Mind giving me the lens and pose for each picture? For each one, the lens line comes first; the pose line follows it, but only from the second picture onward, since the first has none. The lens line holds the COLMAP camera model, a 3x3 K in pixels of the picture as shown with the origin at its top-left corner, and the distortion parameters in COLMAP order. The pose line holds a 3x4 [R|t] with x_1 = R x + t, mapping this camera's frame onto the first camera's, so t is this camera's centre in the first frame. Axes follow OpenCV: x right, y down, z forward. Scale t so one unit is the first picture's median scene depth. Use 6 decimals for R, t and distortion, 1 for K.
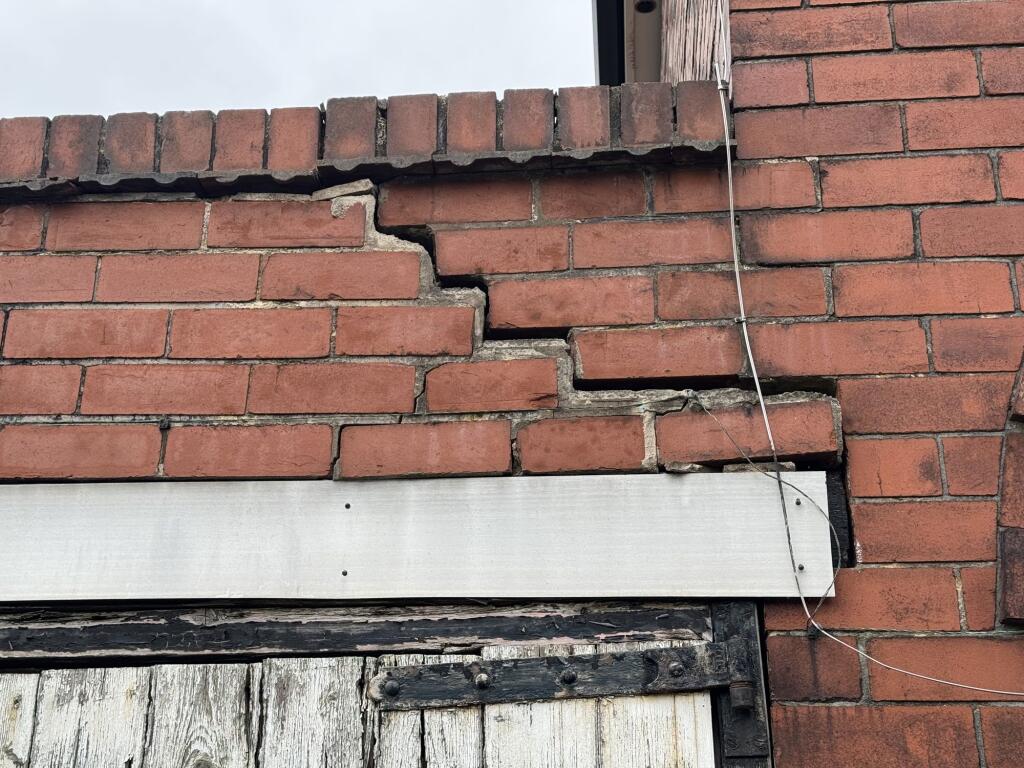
lens RADIAL K [[1433.0, 0, 512.0], [0, 1433.0, 384.0], [0, 0, 1]] dist [0.128089, -0.008010]
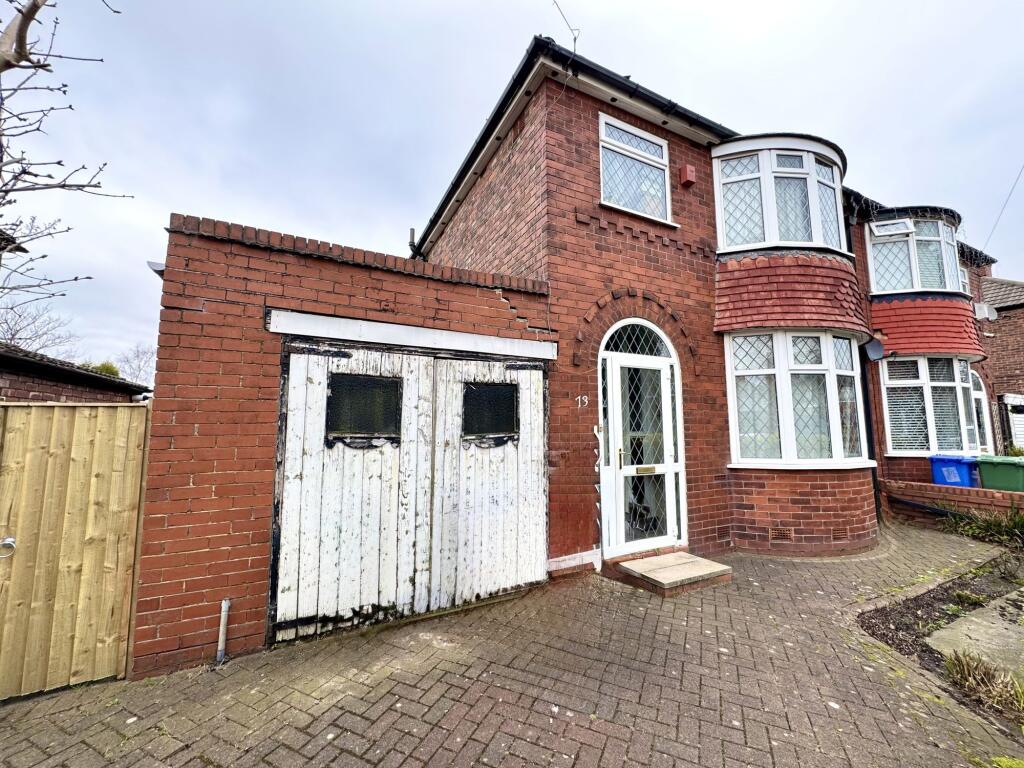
lens RADIAL K [[409.6, 0, 512.0], [0, 409.6, 384.0], [0, 0, 1]] dist [-0.000578, 0.000089]
pose [[0.853538, 0.047428, 0.518868, -1.086399], [-0.200328, 0.949172, 0.242778, -0.210939], [-0.480980, -0.311164, 0.819655, -0.731619]]
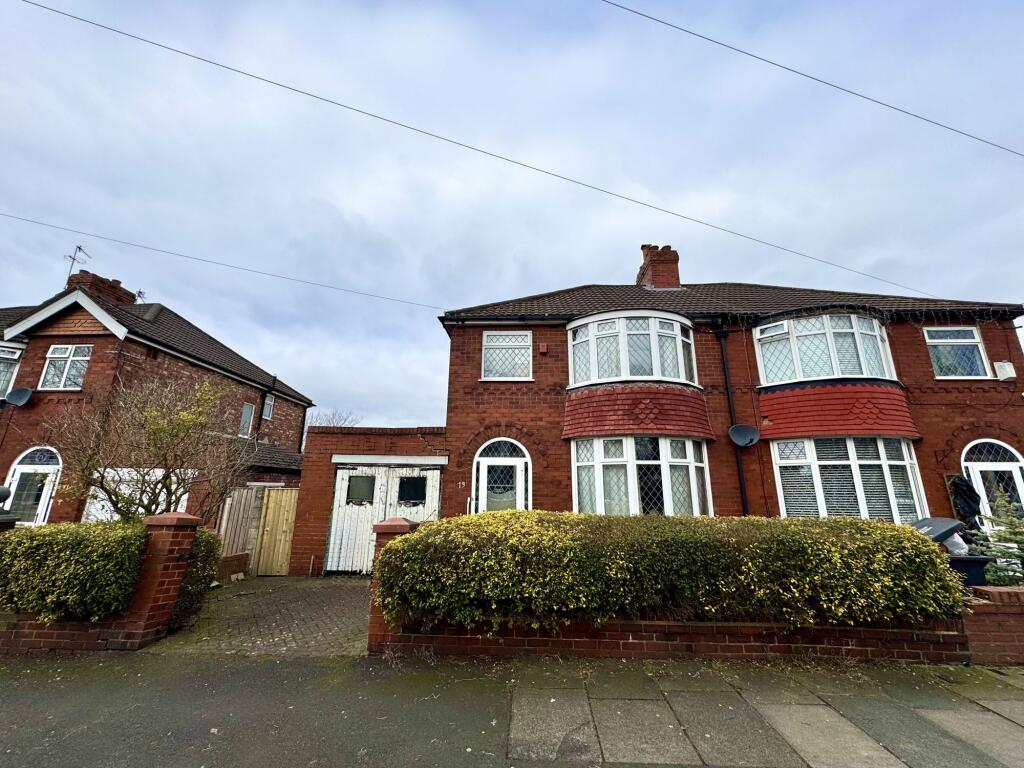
lens RADIAL K [[409.6, 0, 512.0], [0, 409.6, 384.0], [0, 0, 1]] dist [-0.000578, 0.000089]
pose [[0.999576, 0.010209, 0.027287, 0.772992], [-0.014219, 0.988424, 0.151051, -1.394889], [-0.025429, -0.151375, 0.988149, -3.312795]]
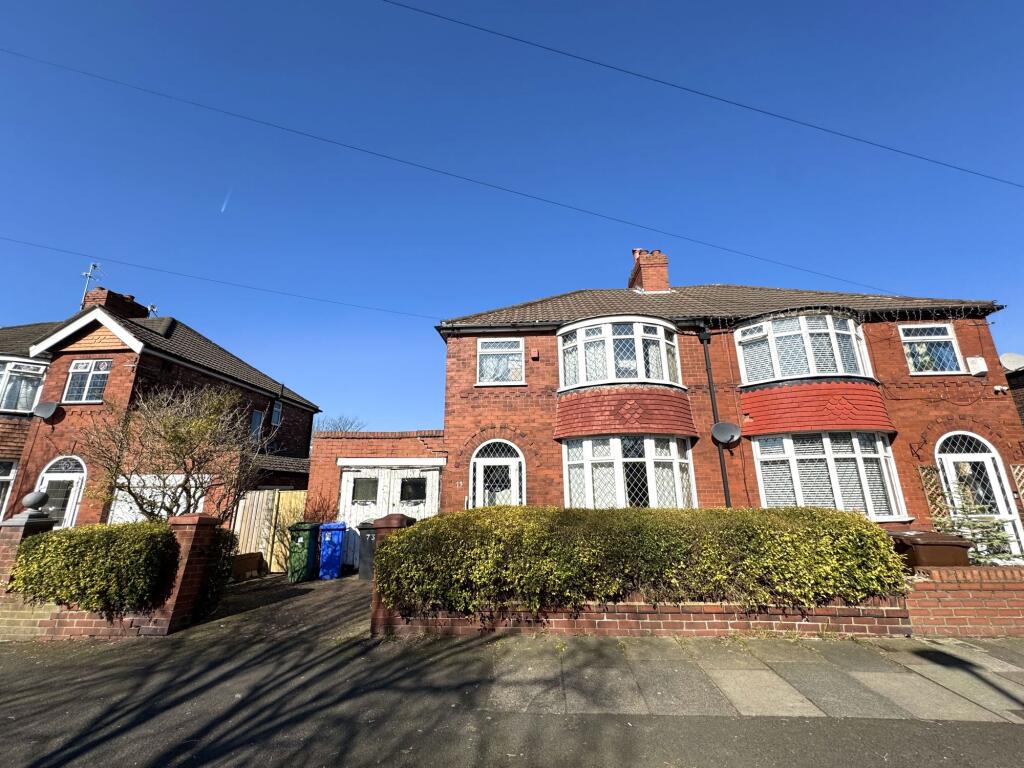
lens RADIAL K [[407.2, 0, 512.0], [0, 407.2, 384.0], [0, 0, 1]] dist [-0.000346, -0.000005]
pose [[0.999805, -0.010921, 0.016482, 0.894932], [0.008340, 0.988765, 0.149247, -1.468167], [-0.017926, -0.149080, 0.988663, -3.538210]]
